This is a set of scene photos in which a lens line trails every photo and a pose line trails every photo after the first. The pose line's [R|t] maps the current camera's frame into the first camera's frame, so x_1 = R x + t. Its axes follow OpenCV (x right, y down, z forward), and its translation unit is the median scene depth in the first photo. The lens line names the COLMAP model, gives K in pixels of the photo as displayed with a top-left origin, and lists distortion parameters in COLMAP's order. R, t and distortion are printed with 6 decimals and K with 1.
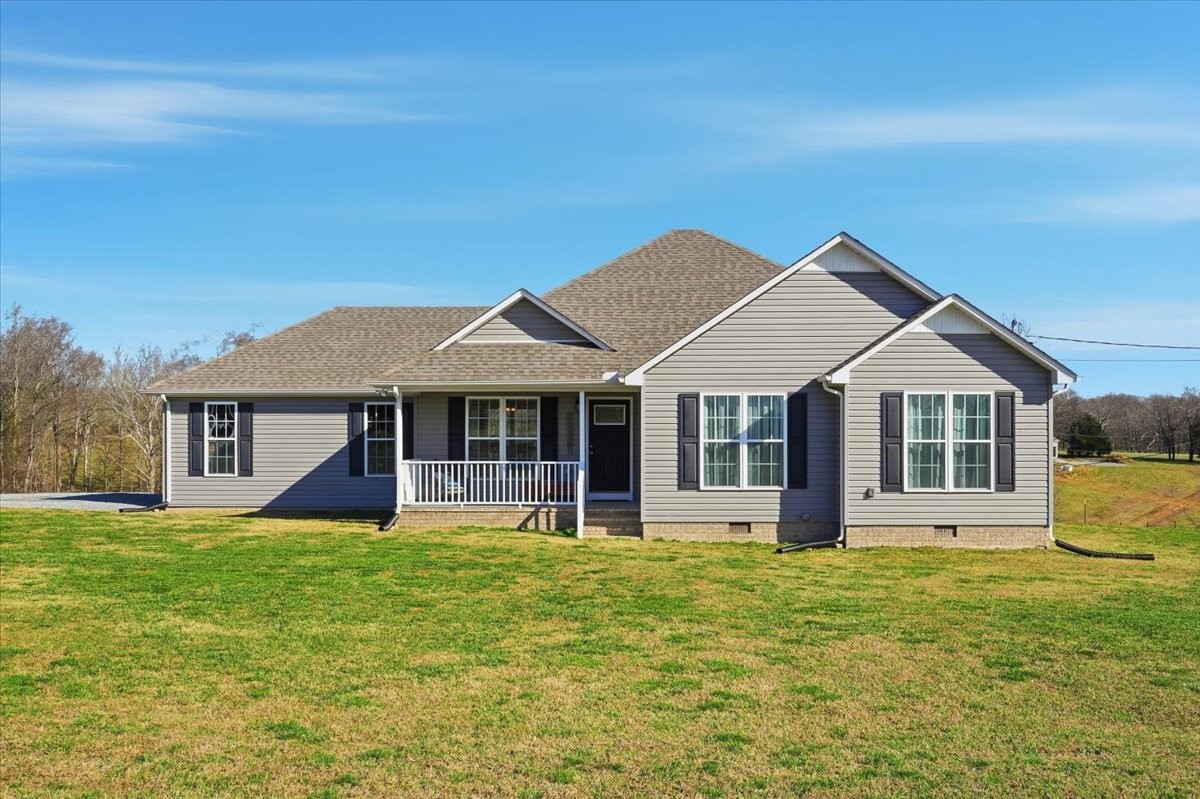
lens RADIAL K [[1193.5, 0, 602.4], [0, 1193.5, 409.3], [0, 0, 1]] dist [0.018125, 0.000000]
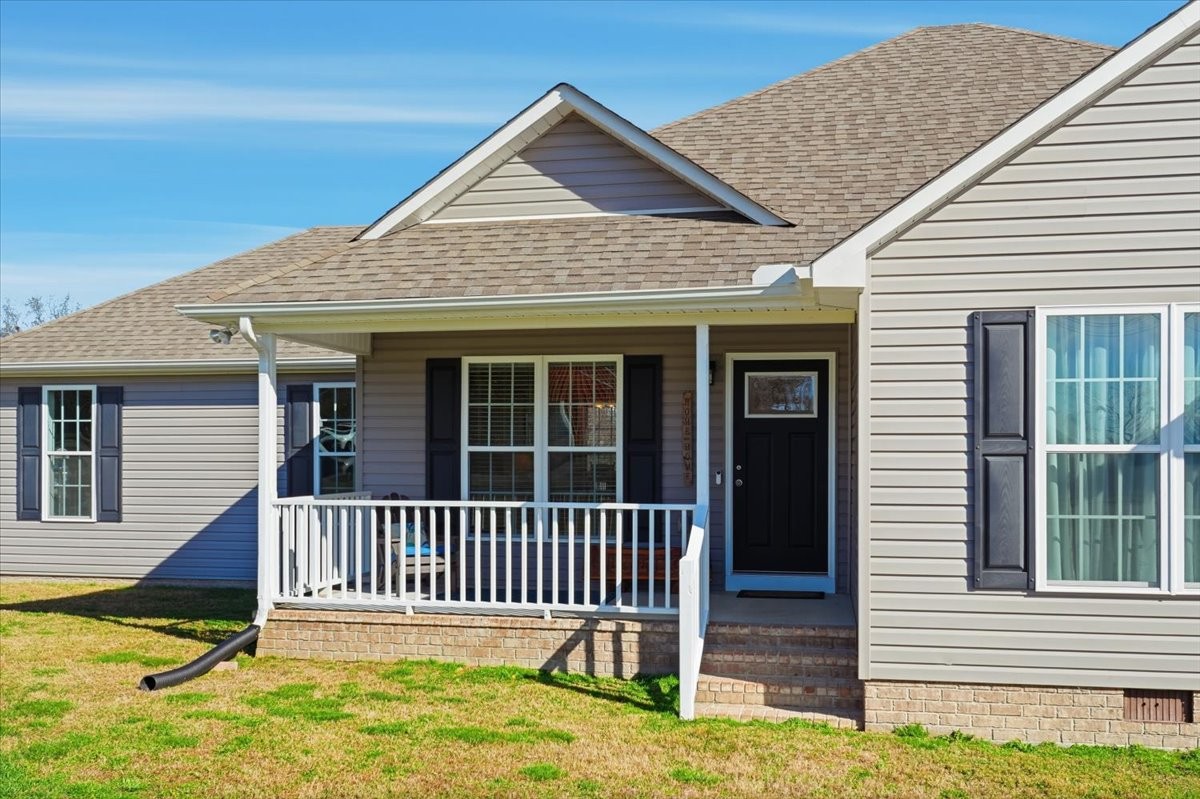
lens RADIAL K [[1193.5, 0, 609.6], [0, 1193.5, 448.6], [0, 0, 1]] dist [0.018125, 0.000000]
pose [[0.987199, 0.000634, -0.159490, 0.015739], [0.000721, 0.999964, 0.008435, 0.023400], [0.159489, -0.008442, 0.987164, 0.639375]]
